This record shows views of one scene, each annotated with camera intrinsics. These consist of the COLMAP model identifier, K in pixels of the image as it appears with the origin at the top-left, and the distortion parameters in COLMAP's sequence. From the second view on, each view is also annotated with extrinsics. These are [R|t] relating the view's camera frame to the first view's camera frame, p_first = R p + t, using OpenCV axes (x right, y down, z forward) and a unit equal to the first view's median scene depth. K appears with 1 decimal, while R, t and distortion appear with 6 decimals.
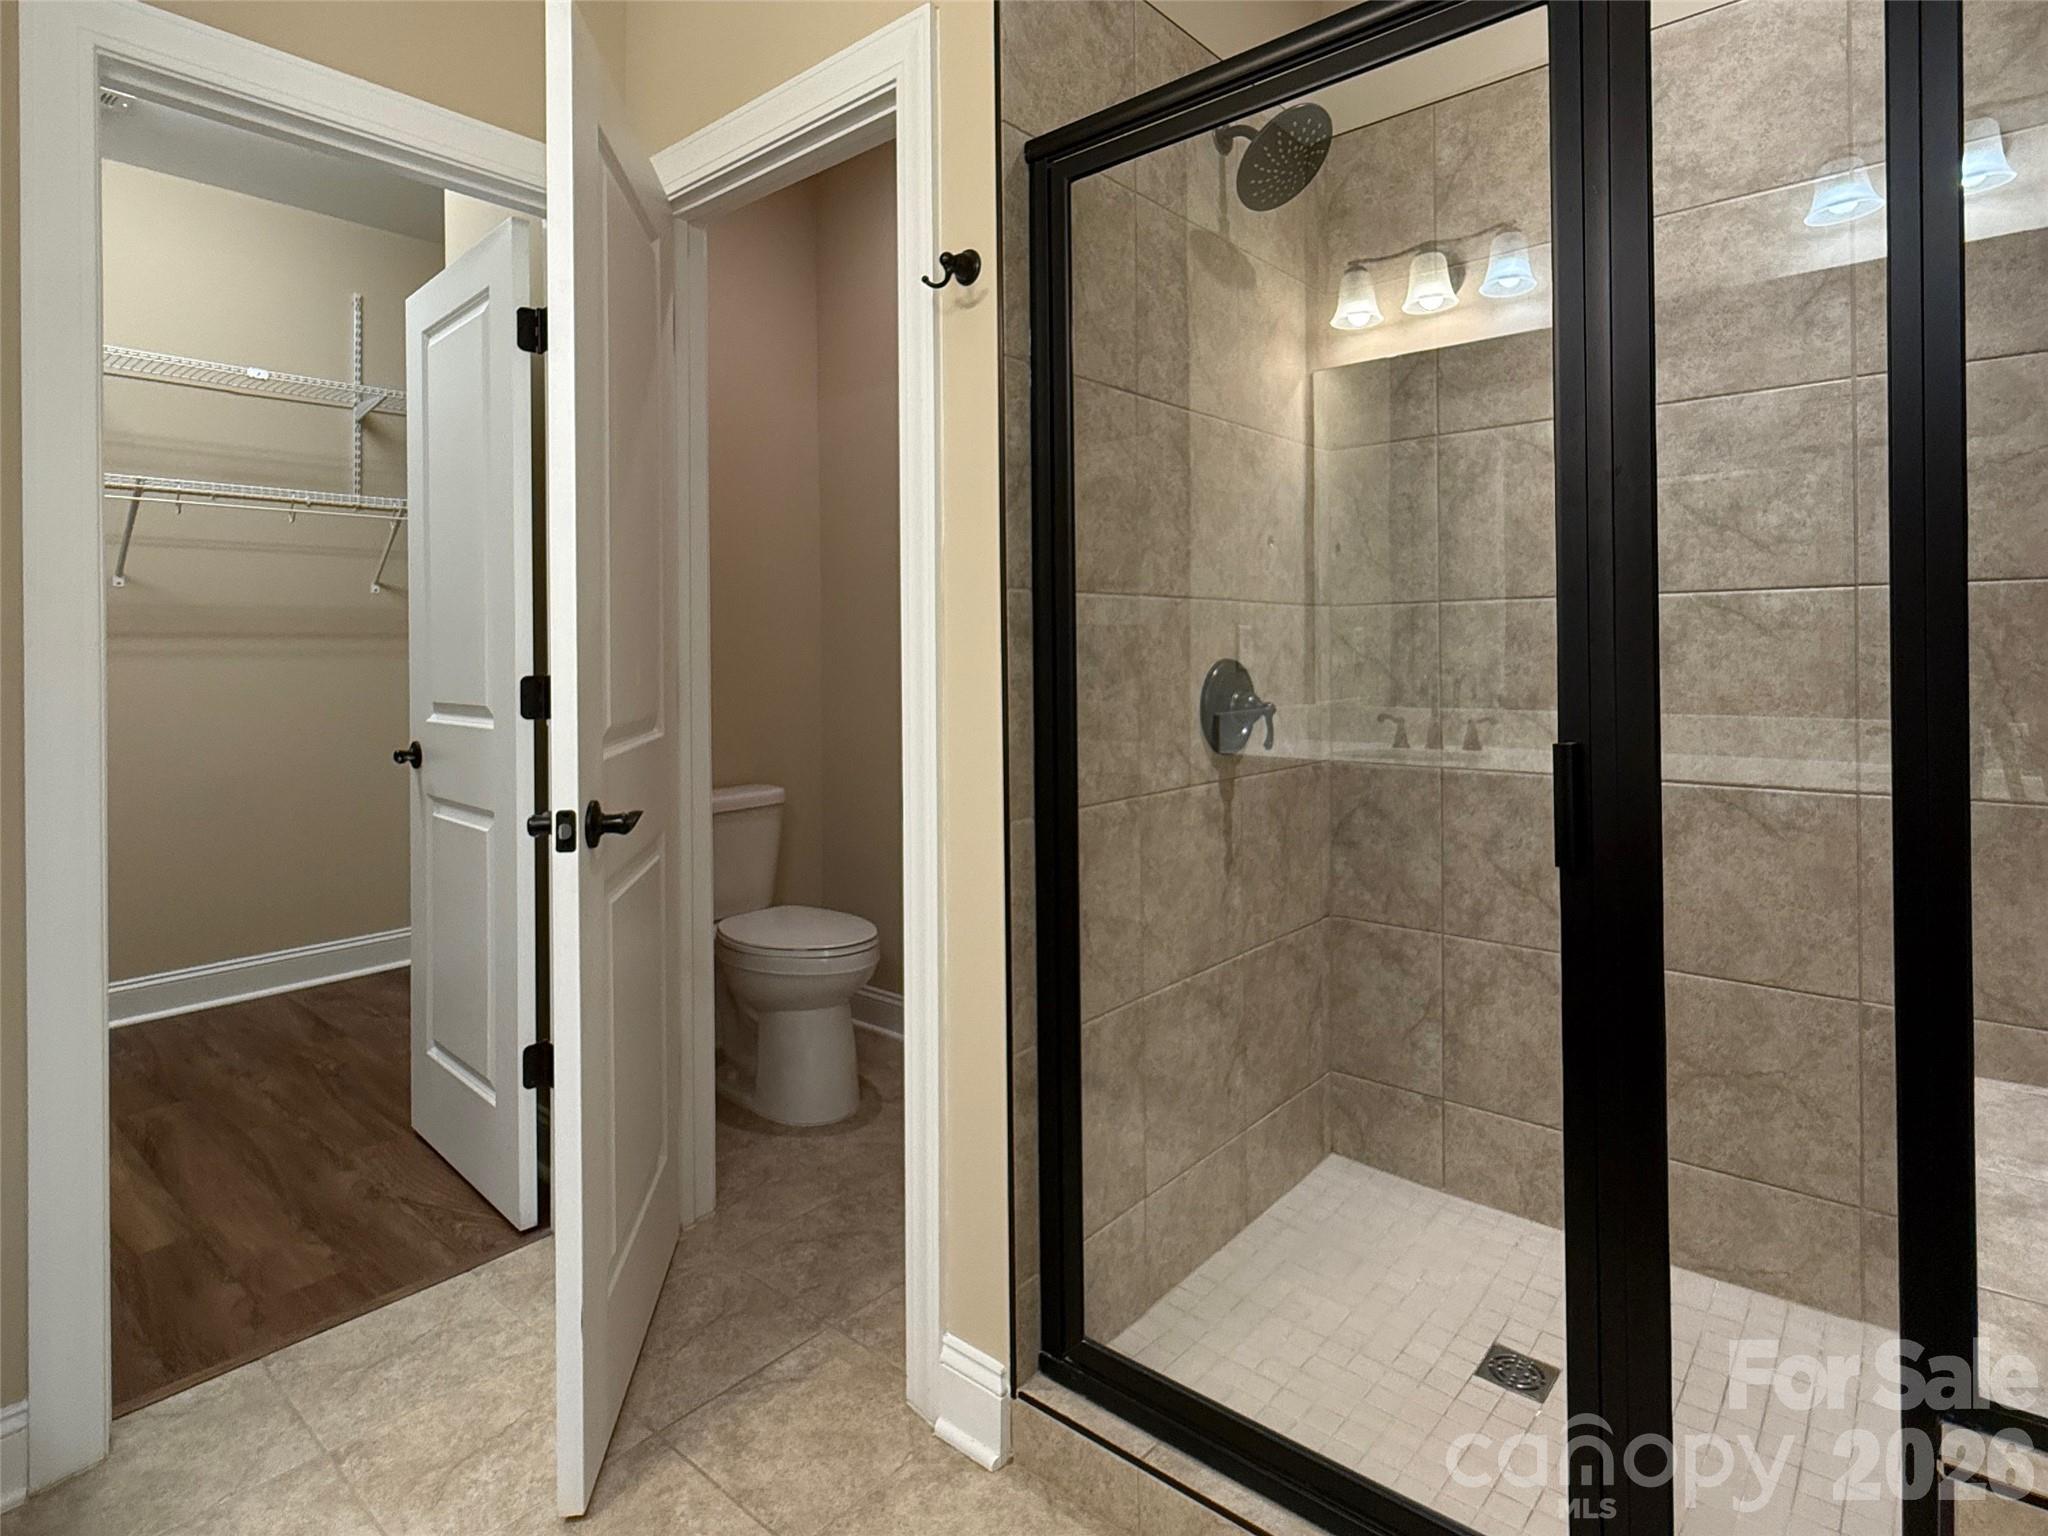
lens RADIAL K [[1103.5, 0, 1053.7], [0, 1103.5, 646.6], [0, 0, 1]] dist [0.002971, -0.000847]
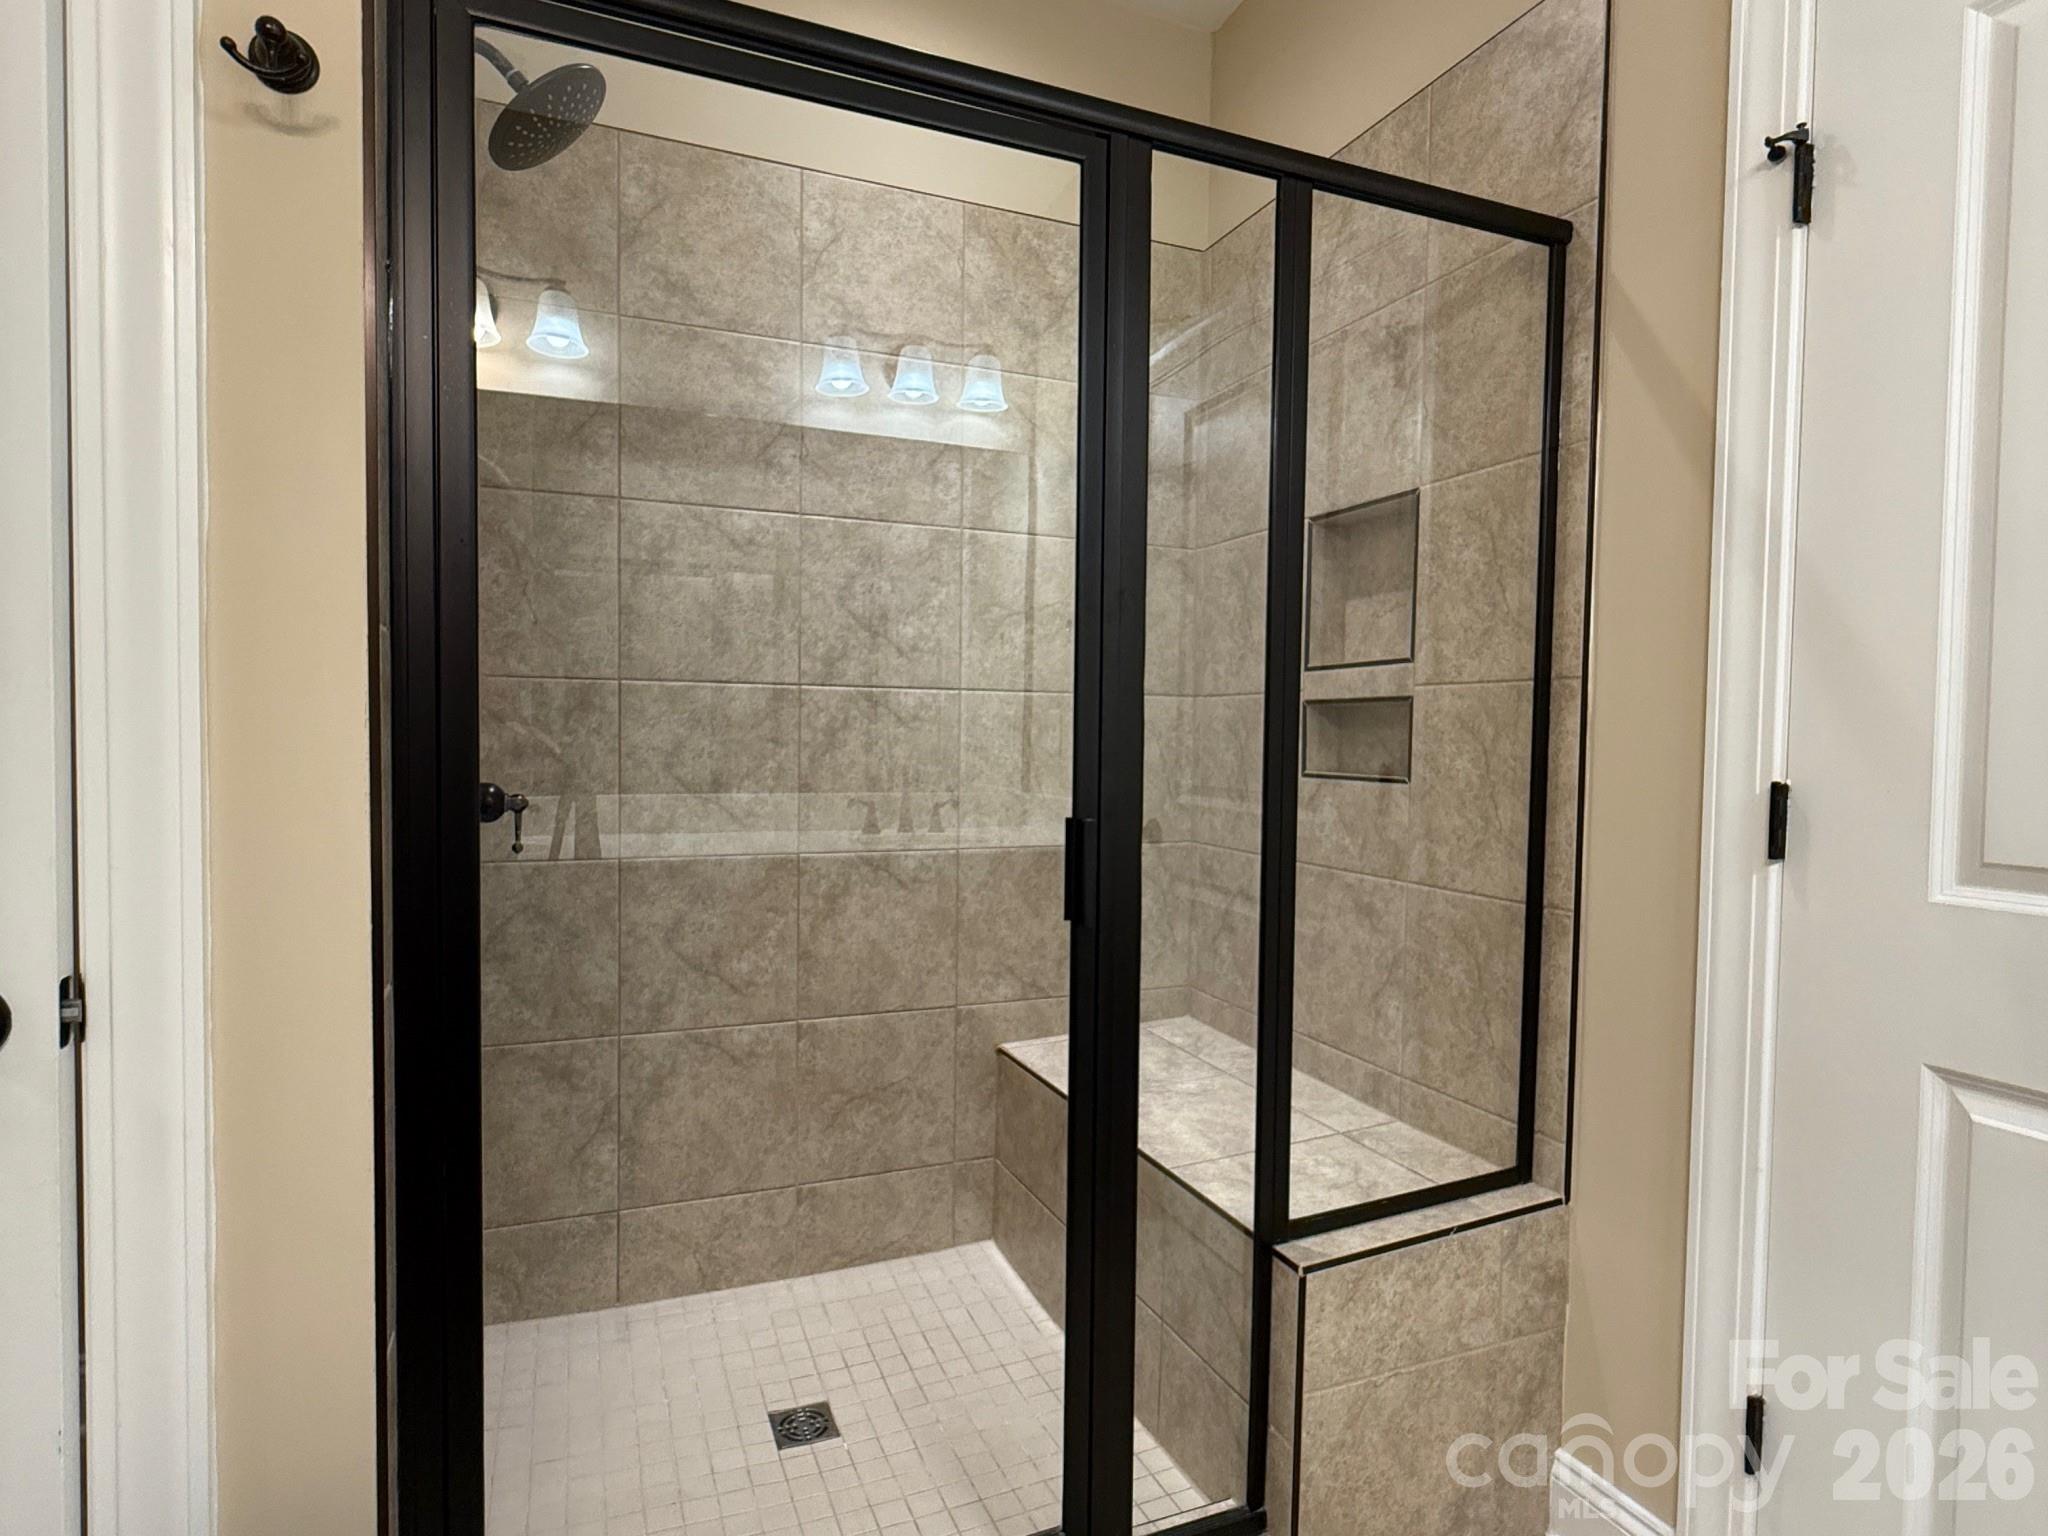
lens RADIAL K [[1080.7, 0, 1024.0], [0, 1080.7, 768.0], [0, 0, 1]] dist [0.000520, 0.000063]
pose [[0.460106, -0.010415, 0.887803, -0.304888], [-0.023673, 0.999432, 0.023993, 0.003639], [-0.887548, -0.032057, 0.459598, 0.286288]]
